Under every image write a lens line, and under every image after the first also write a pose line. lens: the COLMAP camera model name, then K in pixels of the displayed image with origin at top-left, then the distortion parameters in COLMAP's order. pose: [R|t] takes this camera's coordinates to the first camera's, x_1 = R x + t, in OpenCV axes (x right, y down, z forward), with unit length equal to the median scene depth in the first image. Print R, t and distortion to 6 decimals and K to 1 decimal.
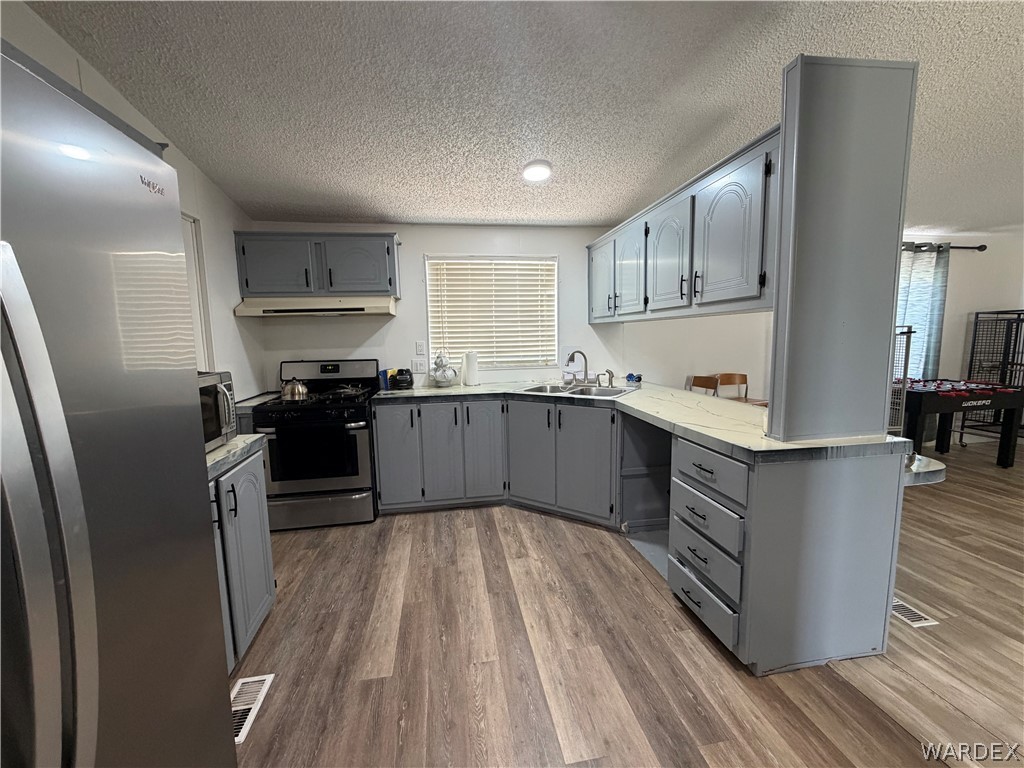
lens RADIAL K [[408.2, 0, 508.2], [0, 408.2, 386.1], [0, 0, 1]] dist [-0.000774, 0.000216]
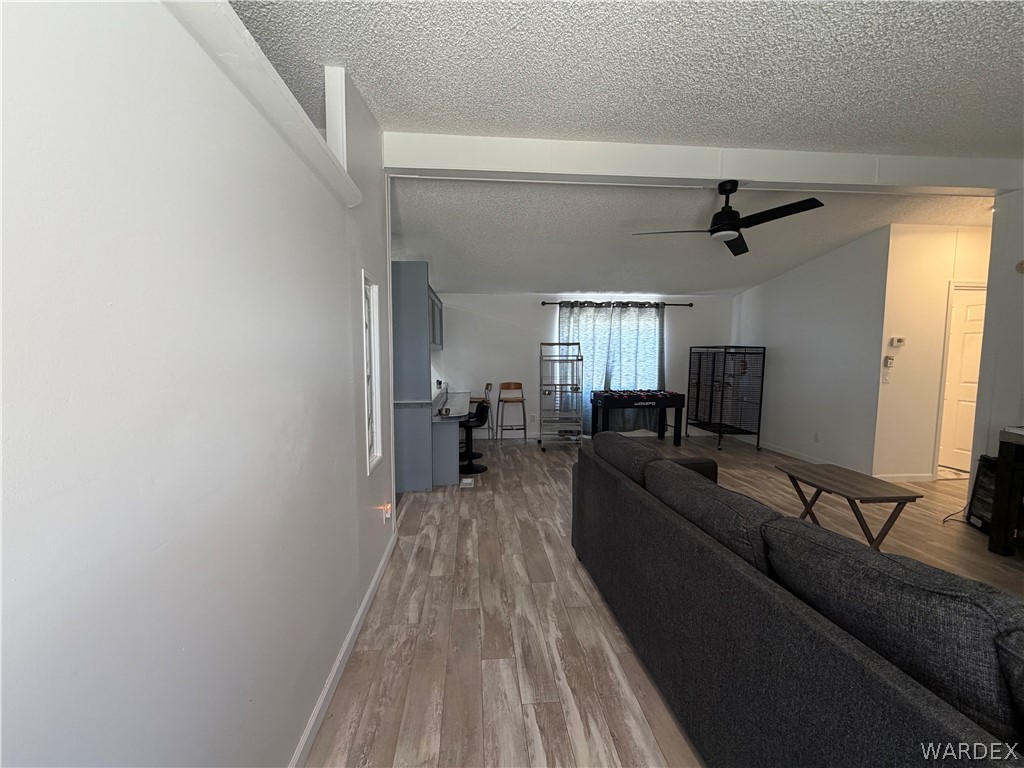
lens RADIAL K [[408.2, 0, 510.0], [0, 408.2, 388.7], [0, 0, 1]] dist [-0.000774, 0.000216]
pose [[0.997264, 0.027707, -0.068530, 0.881326], [-0.029774, 0.999127, -0.029319, 0.055764], [0.067658, 0.031279, 0.997218, -0.814968]]
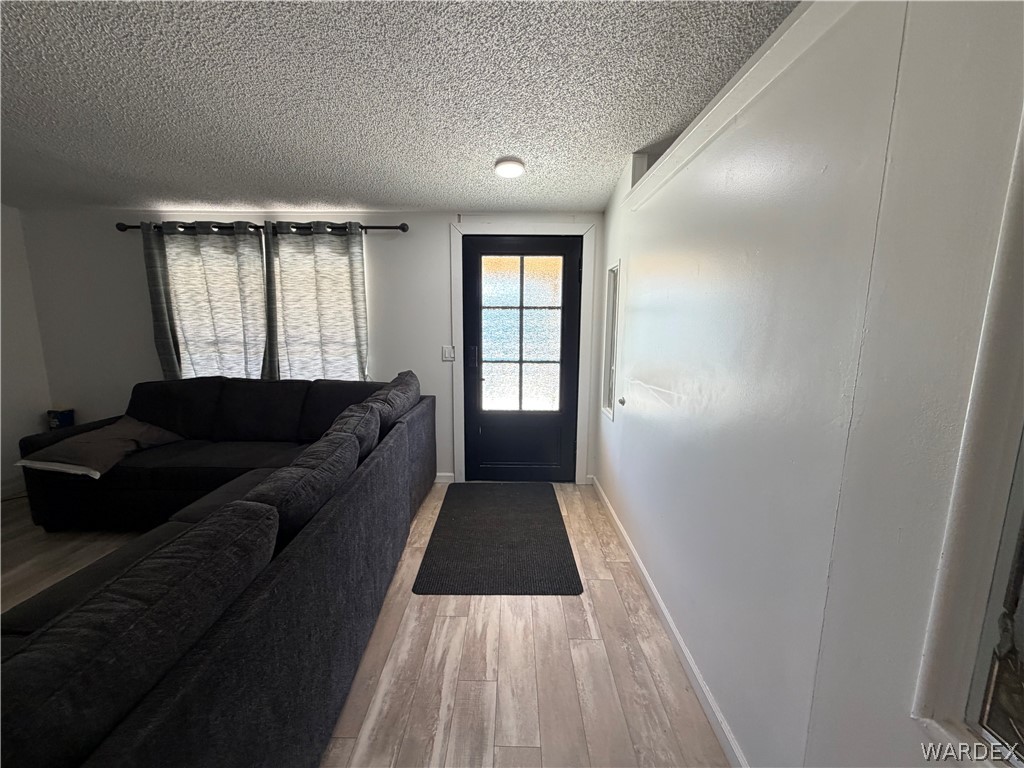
lens RADIAL K [[408.2, 0, 506.7], [0, 408.2, 386.6], [0, 0, 1]] dist [-0.000774, 0.000216]
pose [[-0.984500, -0.015847, 0.174667, 0.768259], [0.032263, 0.962550, 0.269179, -0.063002], [-0.172391, 0.270642, -0.947119, 0.170781]]
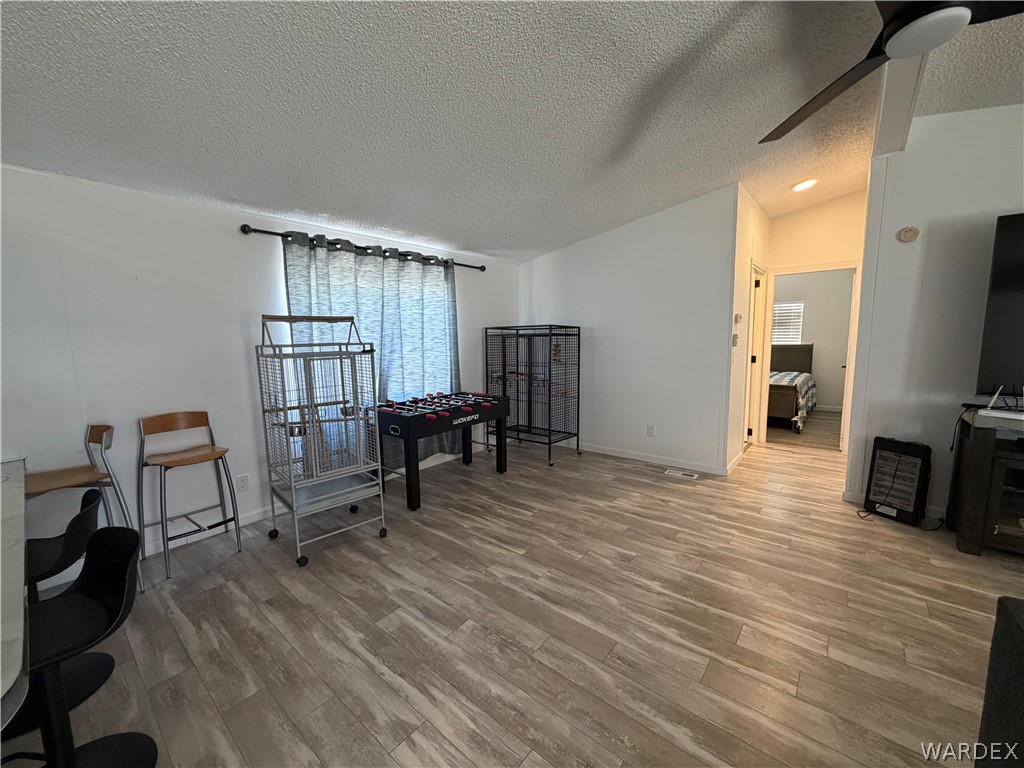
lens RADIAL K [[408.2, 0, 508.1], [0, 408.2, 386.1], [0, 0, 1]] dist [-0.000774, 0.000216]
pose [[0.759287, -0.070371, 0.646939, 0.717979], [0.080187, 0.996677, 0.014301, -0.055037], [-0.645796, 0.041018, 0.762407, 0.208701]]
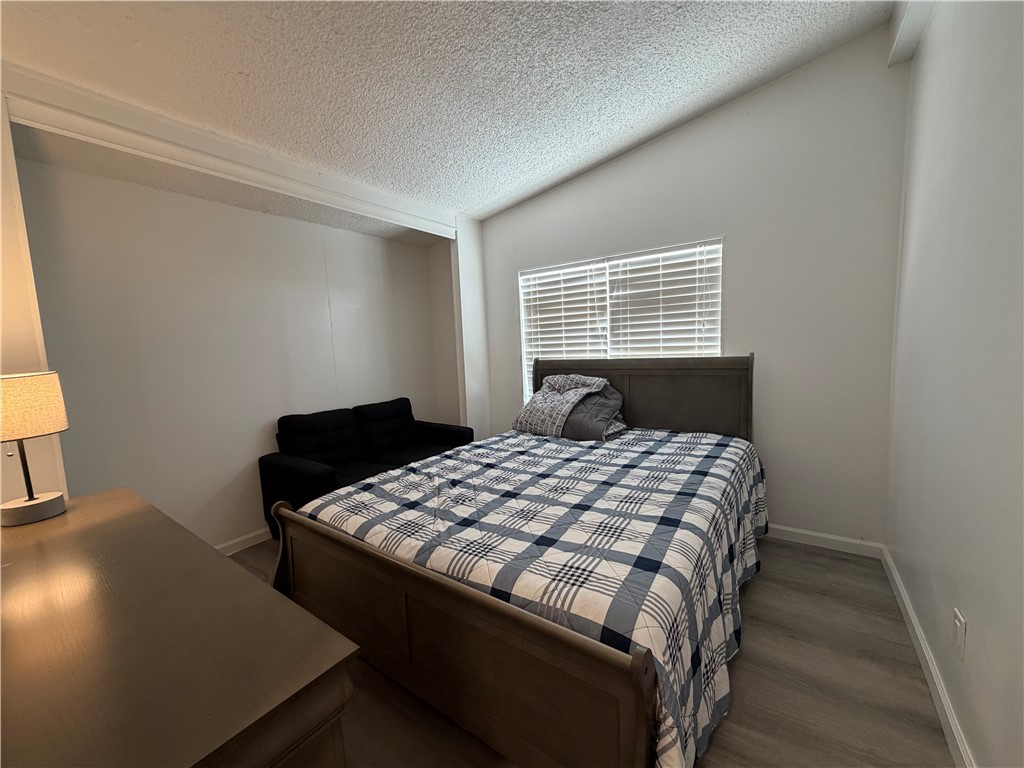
lens RADIAL K [[408.2, 0, 510.0], [0, 408.2, 383.0], [0, 0, 1]] dist [-0.000774, 0.000216]
pose [[0.698556, -0.088358, 0.710079, 2.715022], [0.121633, 0.992568, 0.003850, -0.131861], [-0.705142, 0.083680, 0.704111, 0.637527]]
